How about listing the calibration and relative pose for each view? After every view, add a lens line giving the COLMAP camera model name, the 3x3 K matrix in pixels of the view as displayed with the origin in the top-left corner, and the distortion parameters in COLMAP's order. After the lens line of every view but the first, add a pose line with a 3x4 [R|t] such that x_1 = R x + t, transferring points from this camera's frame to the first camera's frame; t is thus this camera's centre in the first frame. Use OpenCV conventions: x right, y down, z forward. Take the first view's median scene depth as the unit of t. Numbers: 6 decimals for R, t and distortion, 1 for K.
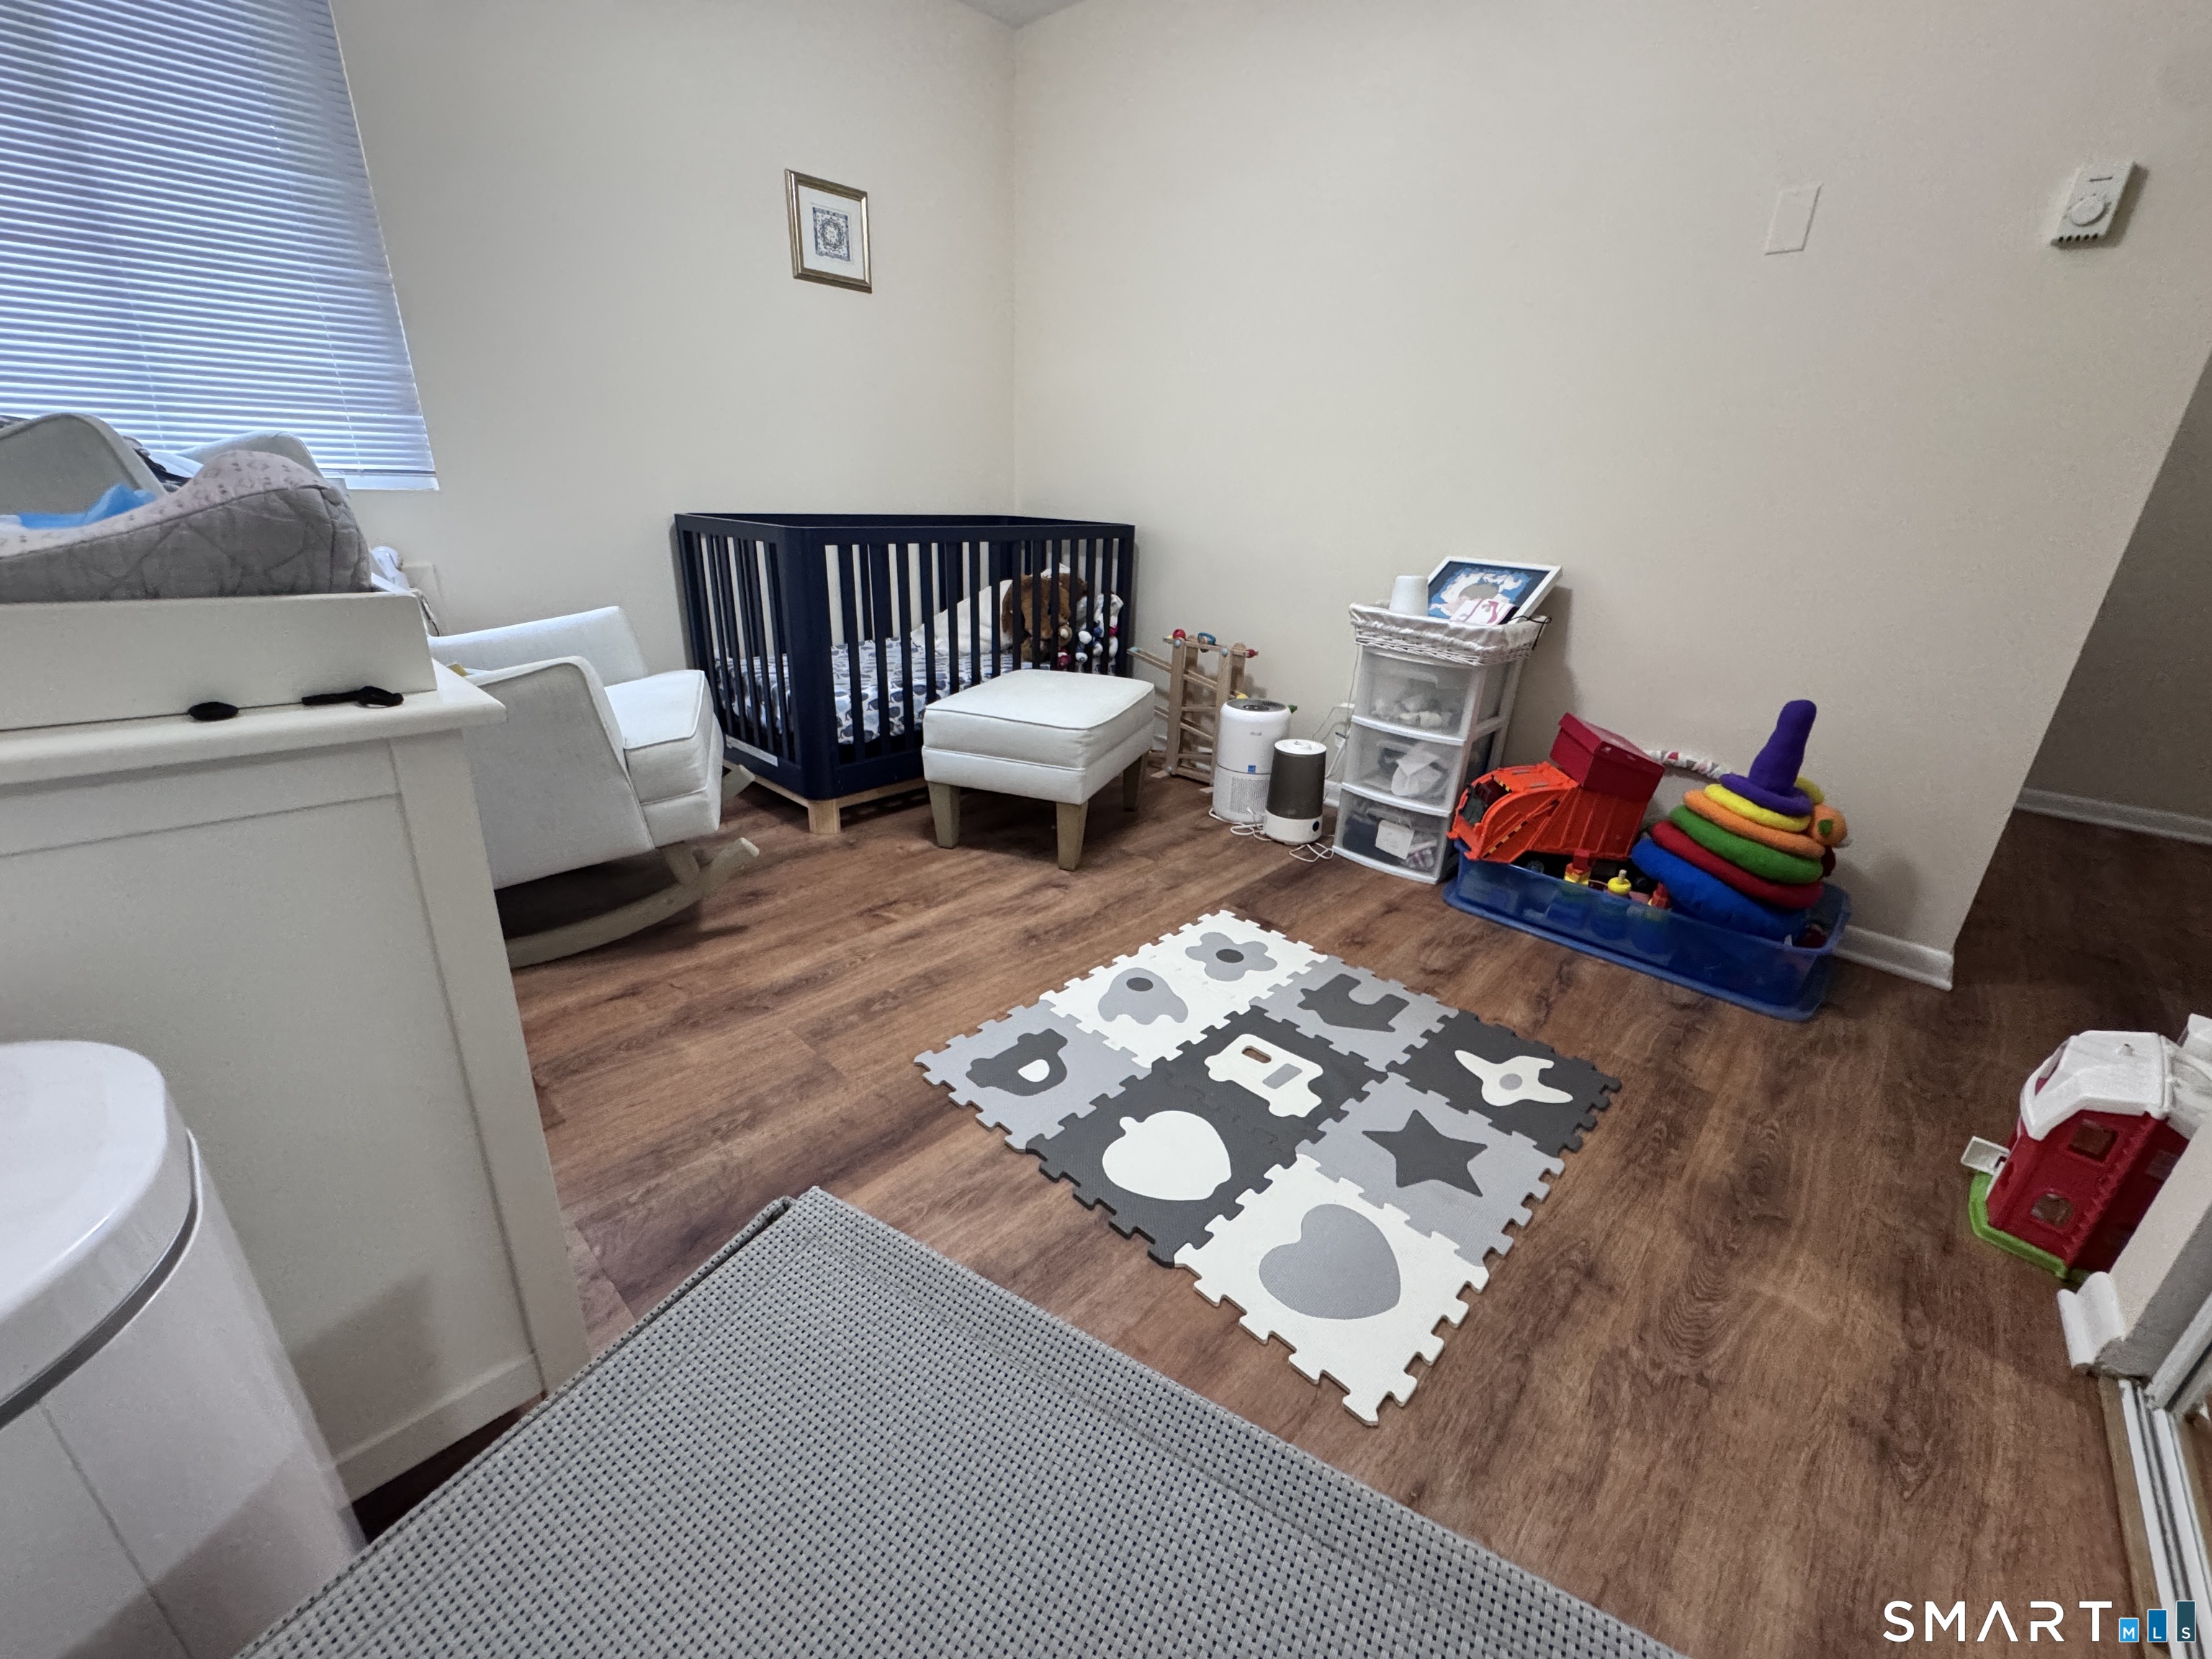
lens RADIAL K [[879.6, 0, 1107.7], [0, 879.6, 822.8], [0, 0, 1]] dist [-0.004434, 0.001060]
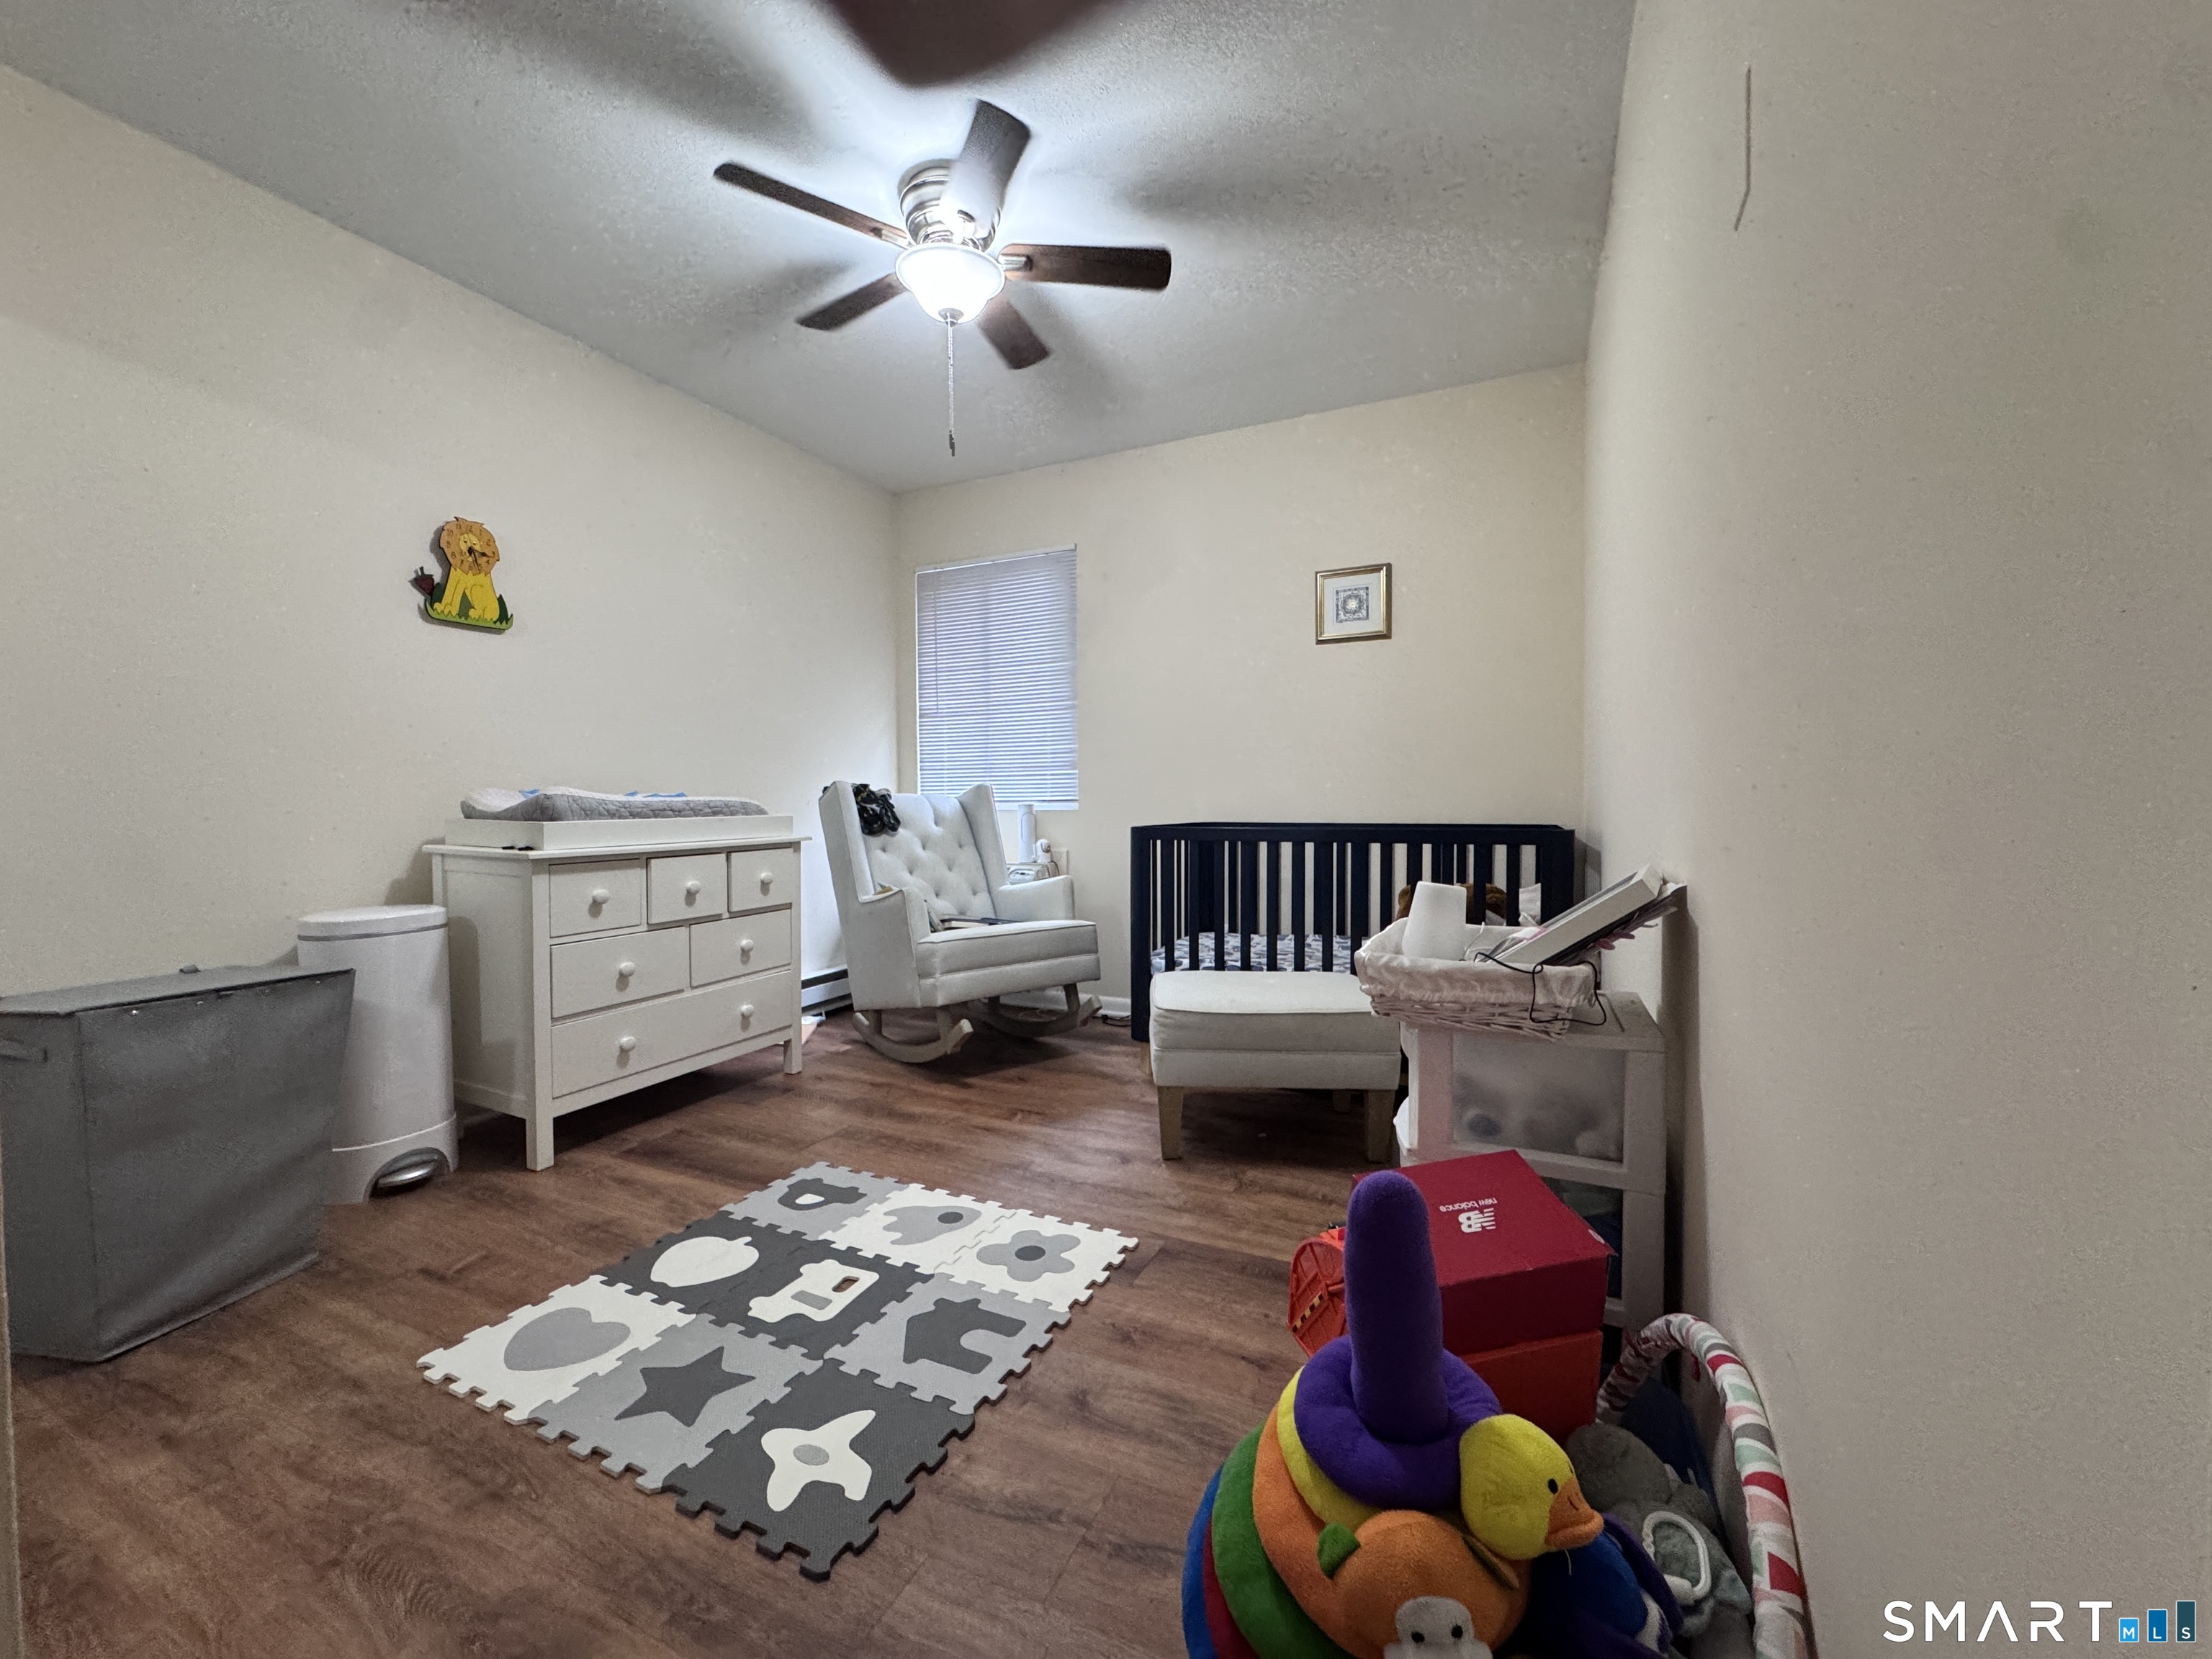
lens RADIAL K [[879.6, 0, 1102.6], [0, 879.6, 829.3], [0, 0, 1]] dist [-0.004434, 0.001060]
pose [[0.306927, -0.011709, -0.951661, 1.250344], [-0.327326, 0.937627, -0.117104, -0.216868], [0.893674, 0.347446, 0.283950, 0.786902]]
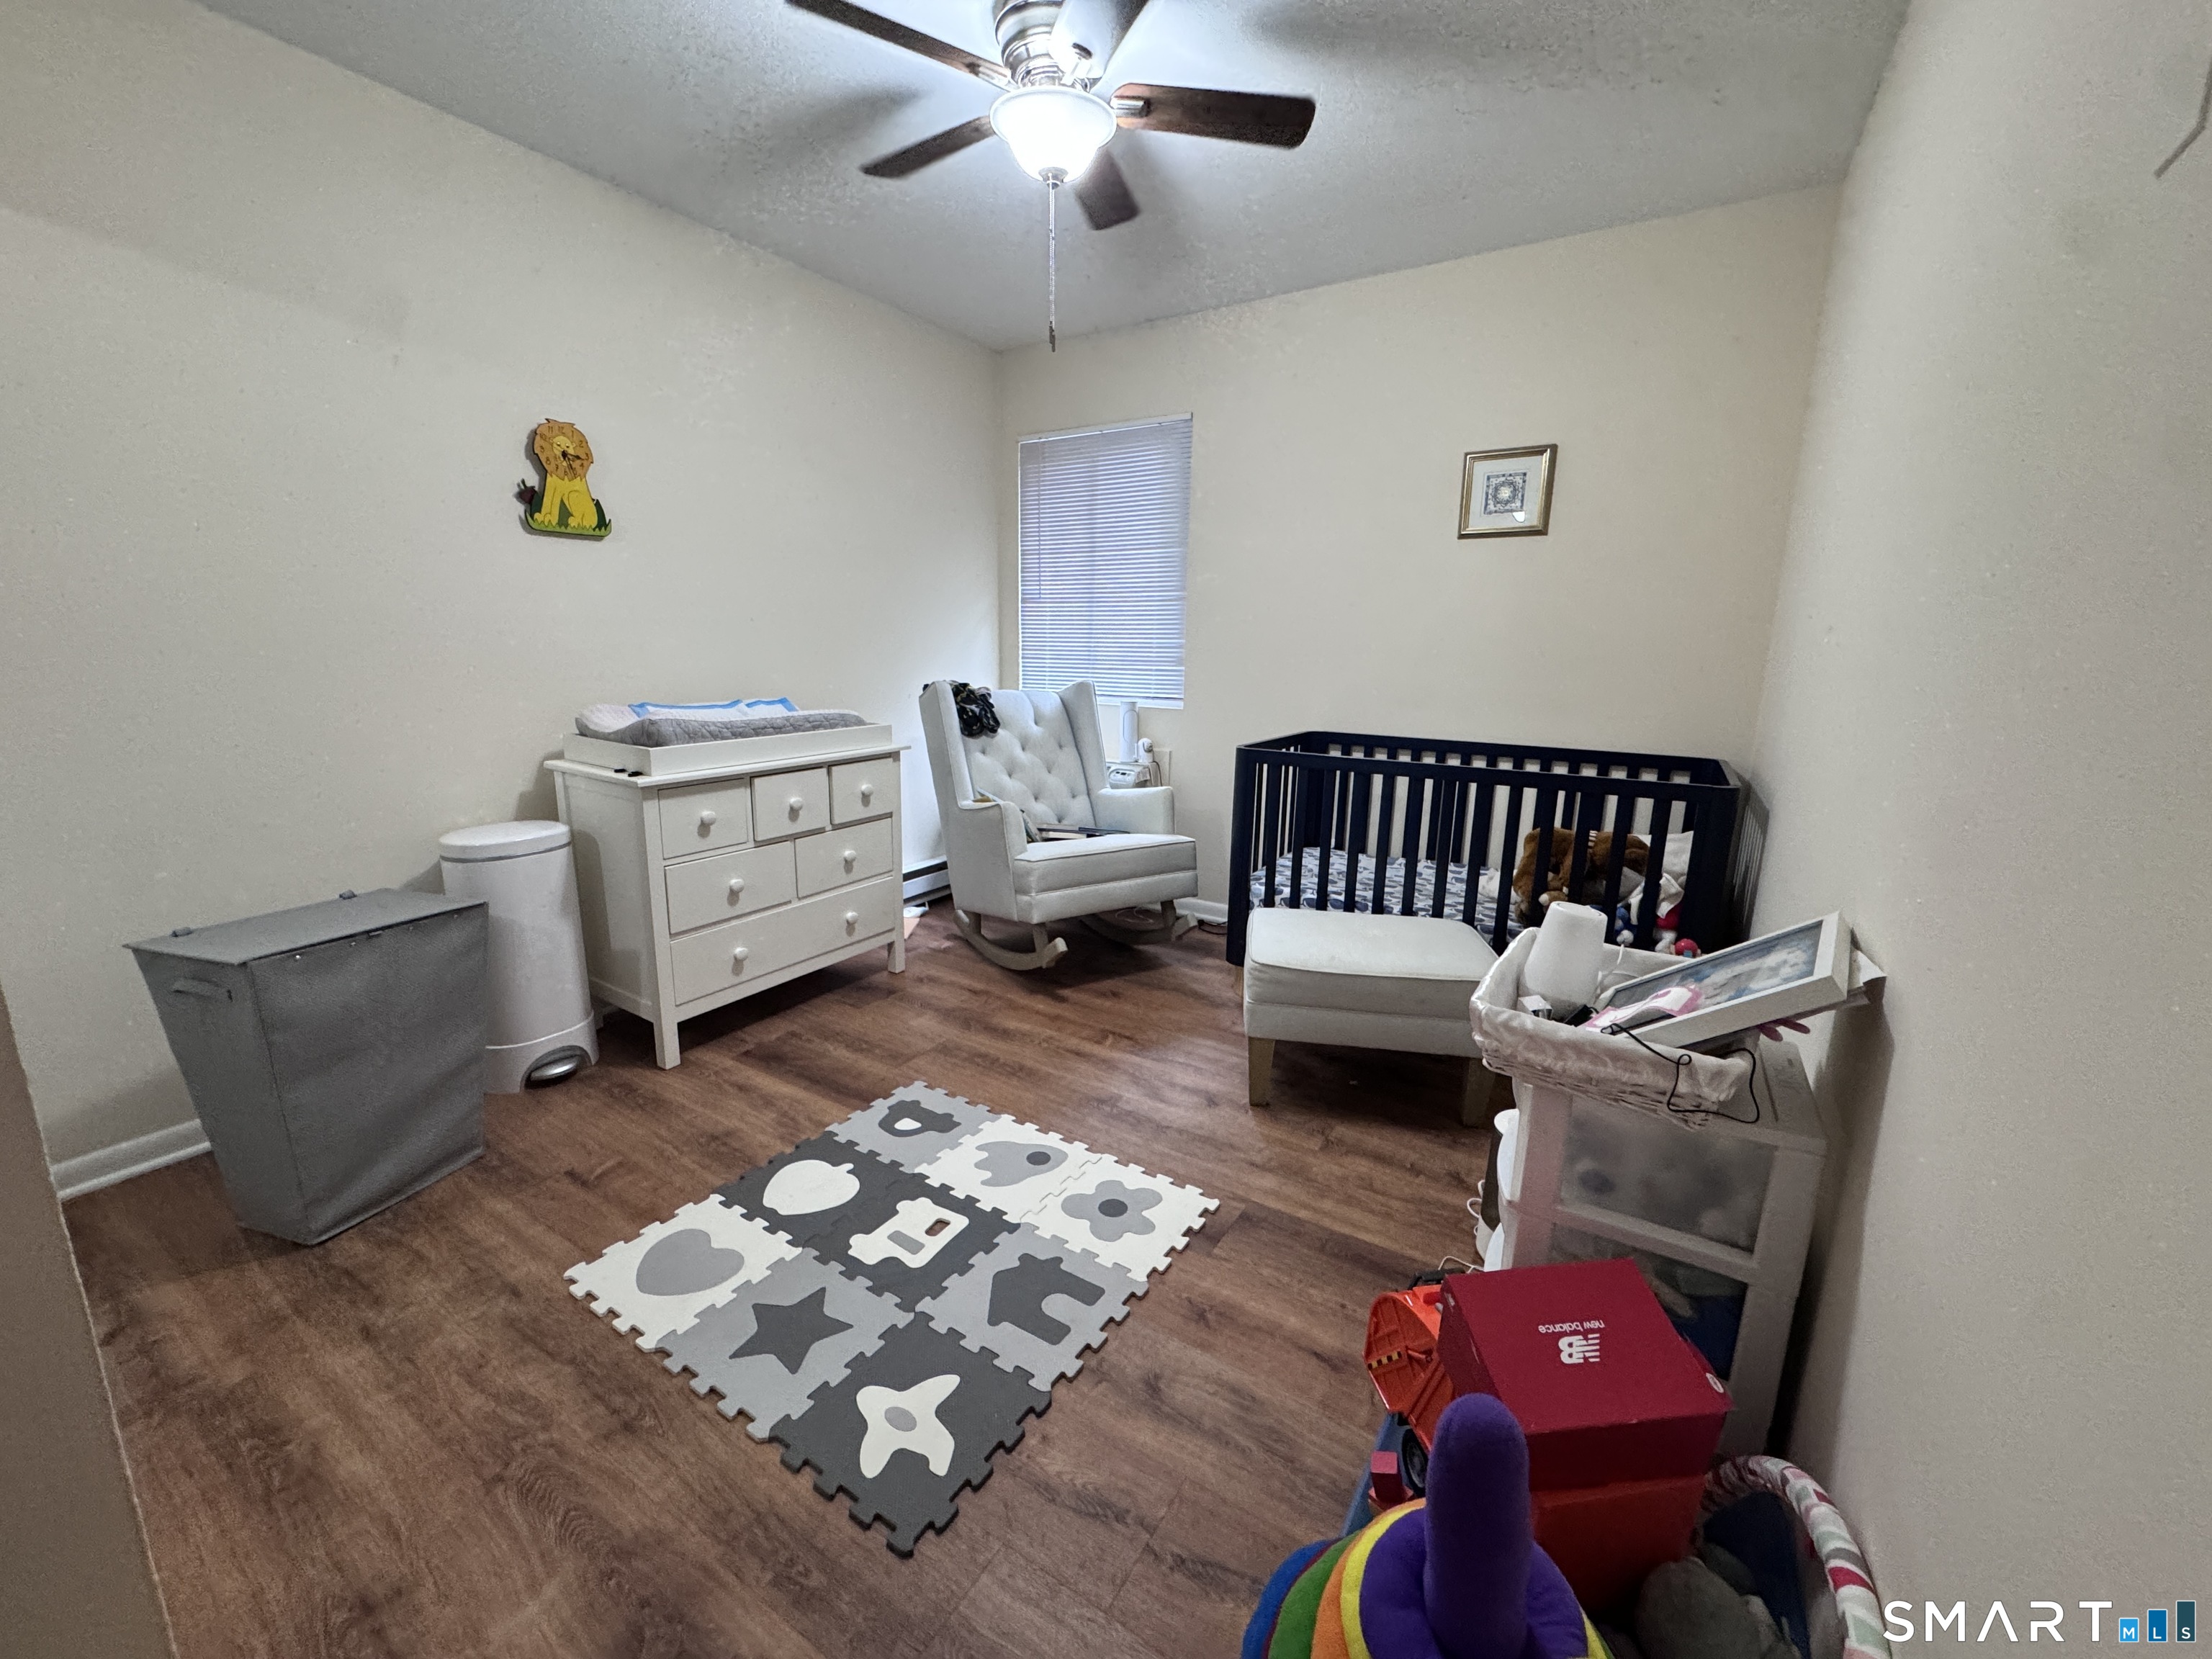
lens RADIAL K [[879.6, 0, 1102.8], [0, 879.6, 827.9], [0, 0, 1]] dist [-0.004434, 0.001060]
pose [[0.189149, 0.168553, -0.967374, 1.179874], [-0.362793, 0.927449, 0.090660, -0.371025], [0.912471, 0.333808, 0.236576, 0.759309]]
